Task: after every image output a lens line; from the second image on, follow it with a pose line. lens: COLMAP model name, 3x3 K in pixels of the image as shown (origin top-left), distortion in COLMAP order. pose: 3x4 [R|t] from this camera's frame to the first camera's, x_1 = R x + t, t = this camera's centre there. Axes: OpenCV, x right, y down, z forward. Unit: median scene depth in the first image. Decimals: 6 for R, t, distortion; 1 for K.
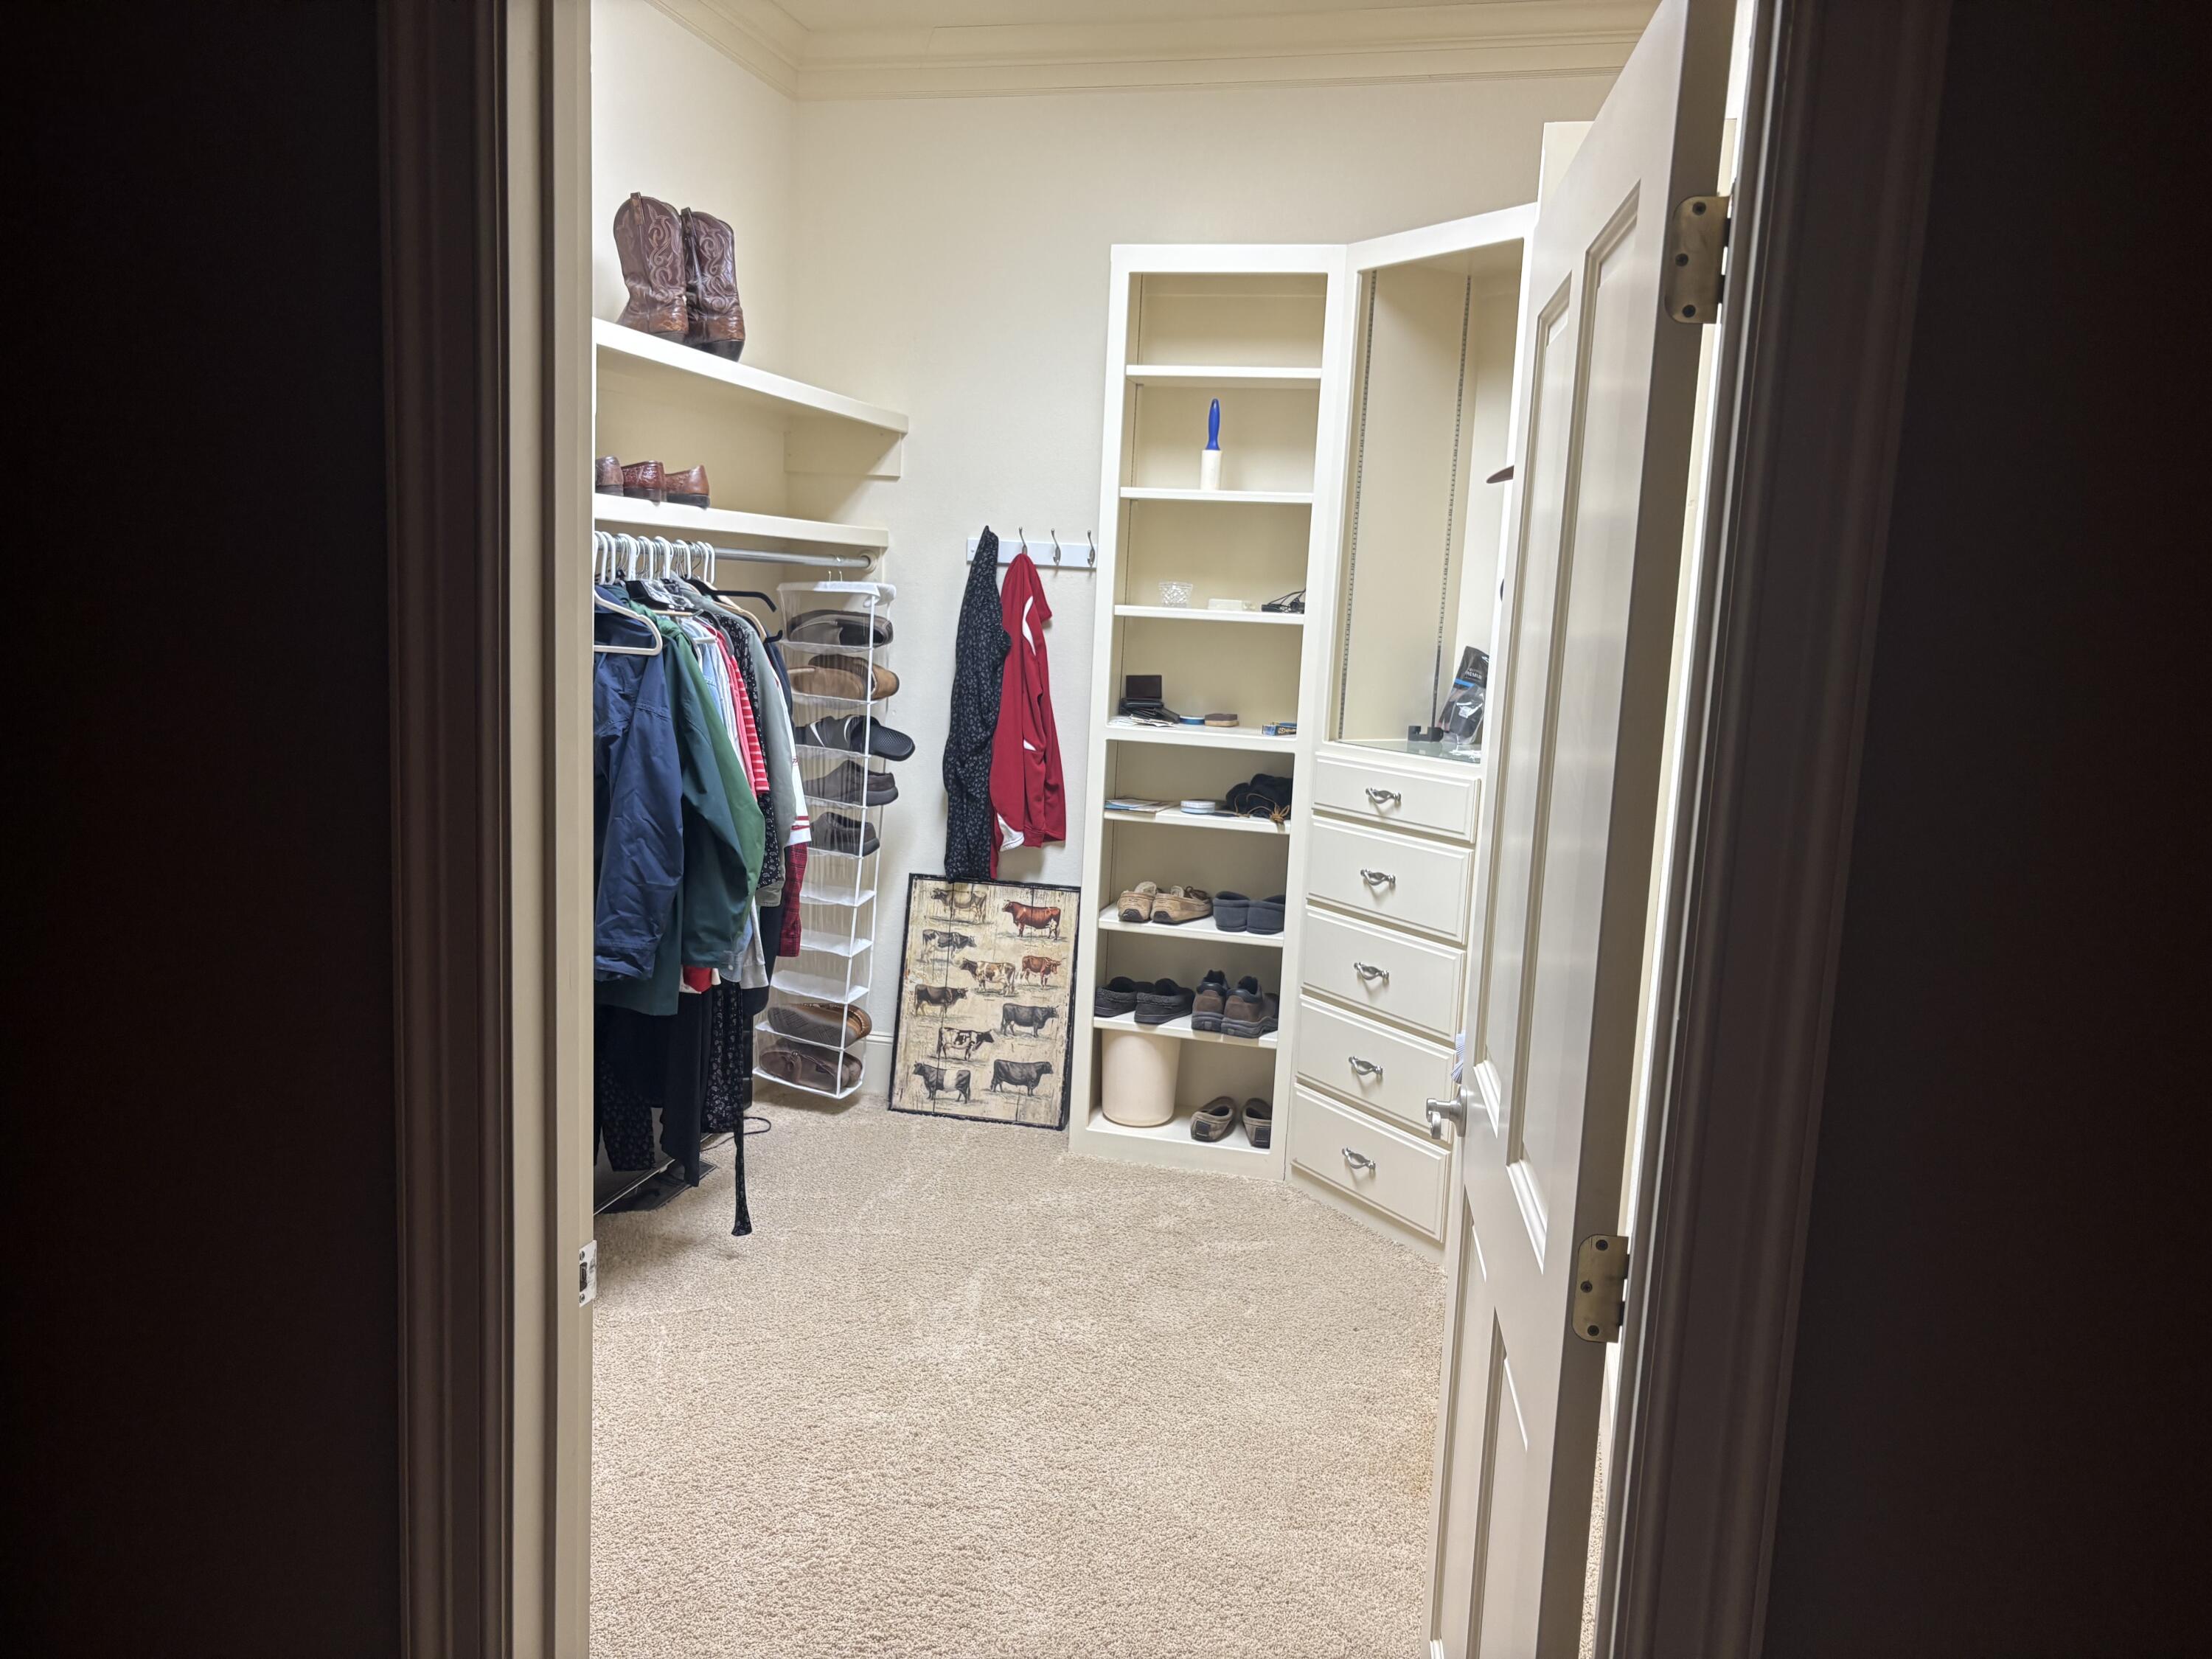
lens RADIAL K [[1680.5, 0, 1102.8], [0, 1680.5, 828.9], [0, 0, 1]] dist [0.066268, -0.015799]
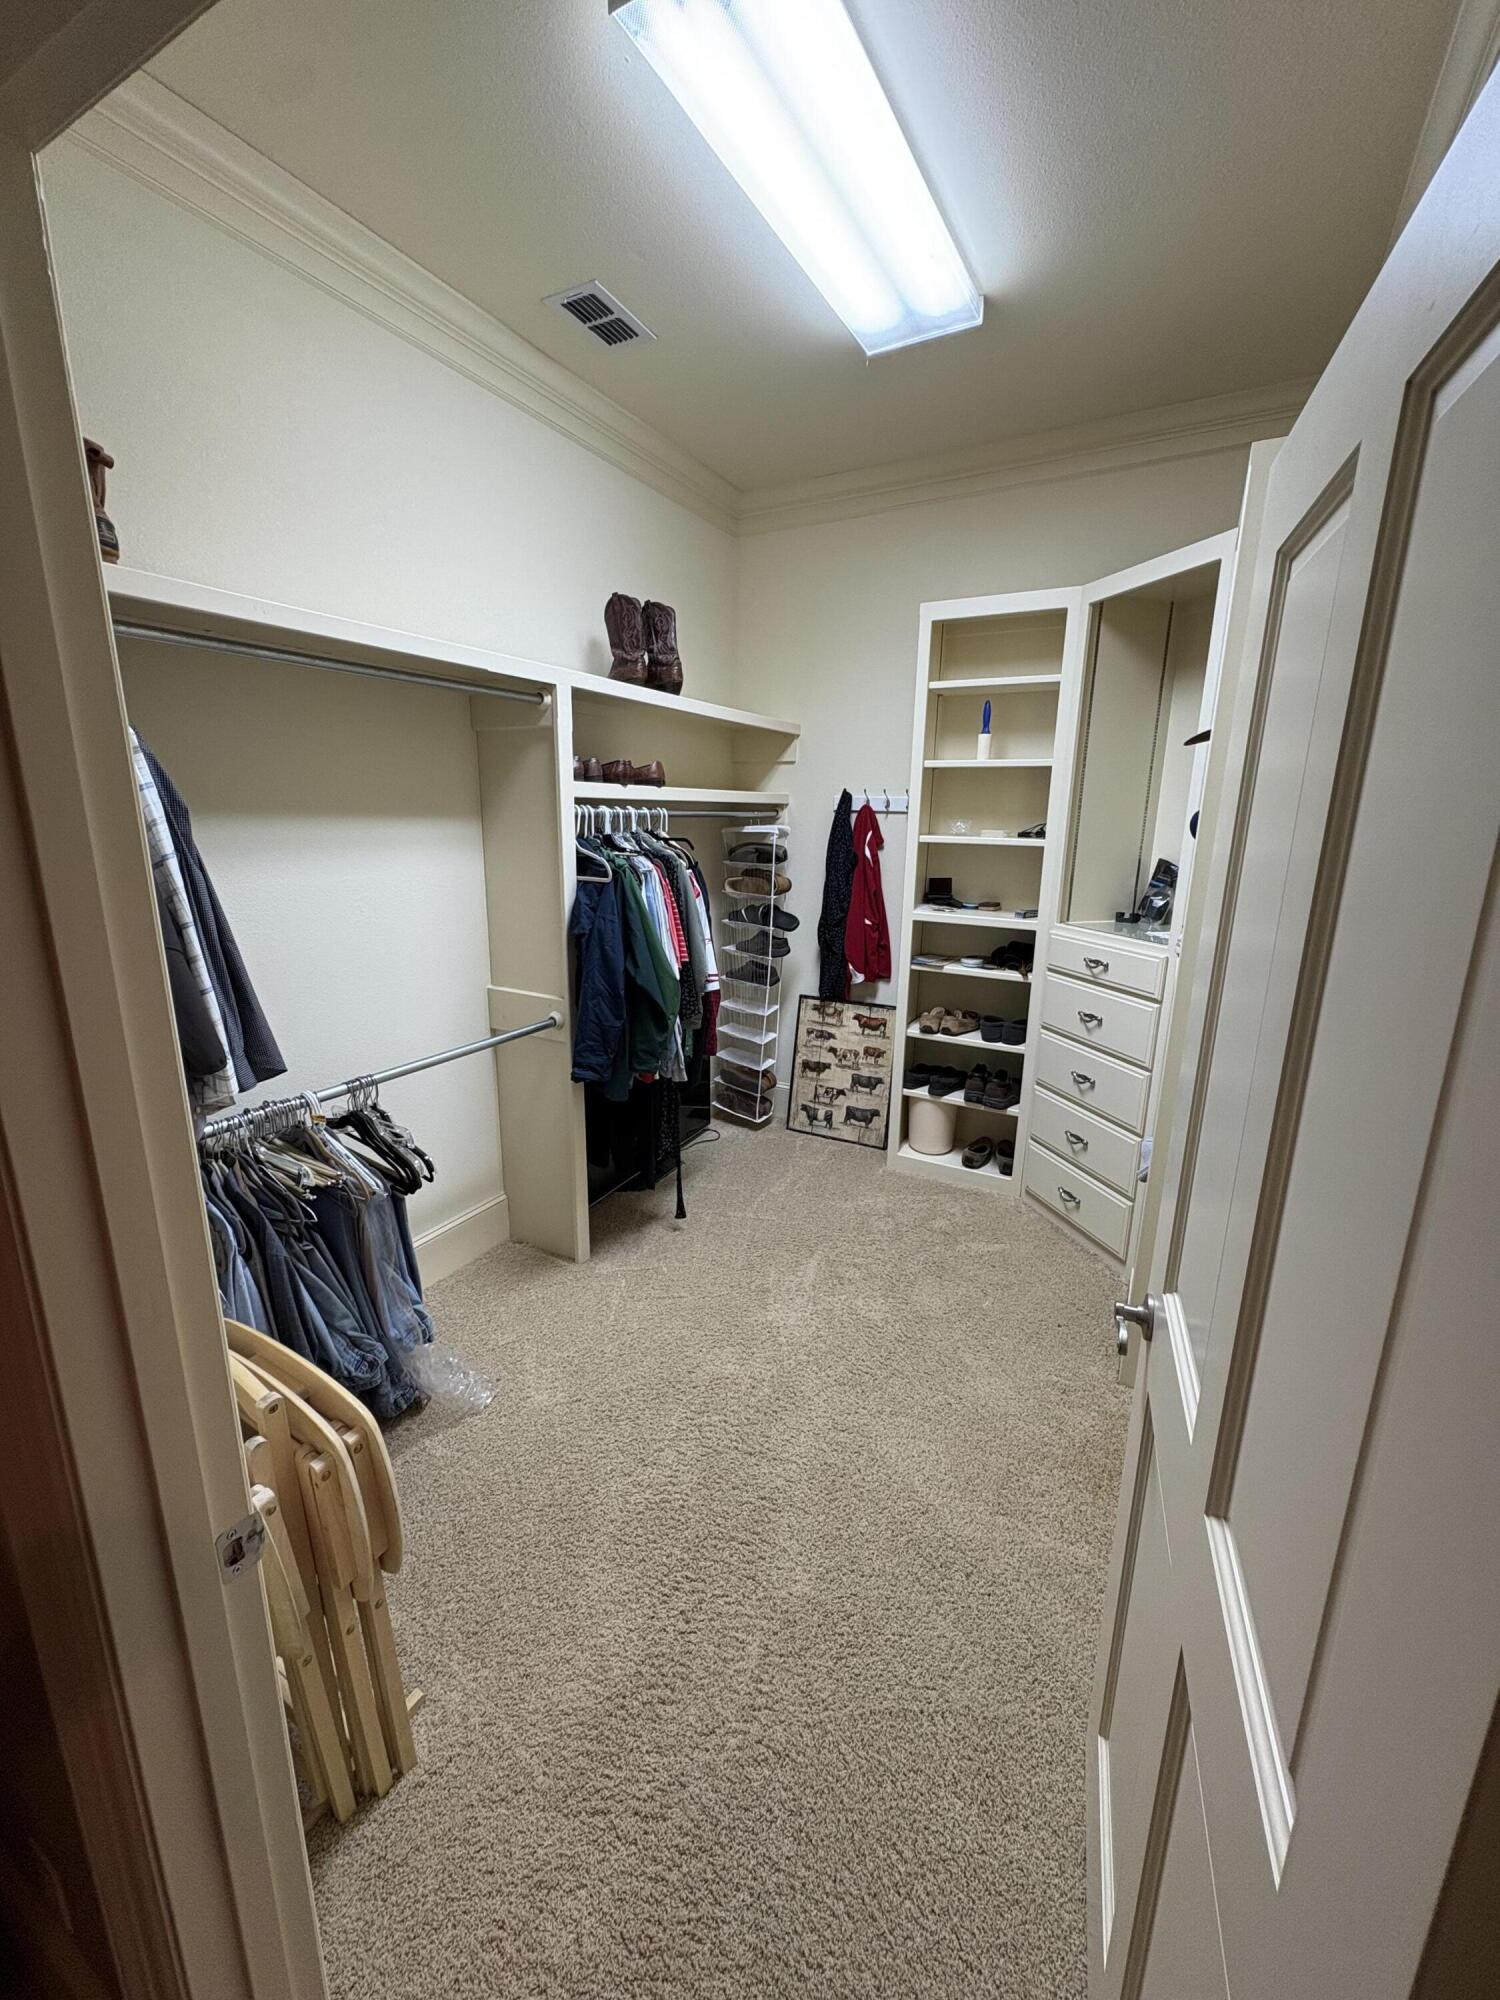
lens RADIAL K [[796.7, 0, 749.1], [0, 796.7, 994.3], [0, 0, 1]] dist [0.000098, 0.000466]
pose [[0.968695, 0.023764, -0.247115, 0.042259], [-0.004155, 0.996821, 0.079571, -0.044872], [0.248220, -0.076054, 0.965713, 0.228604]]
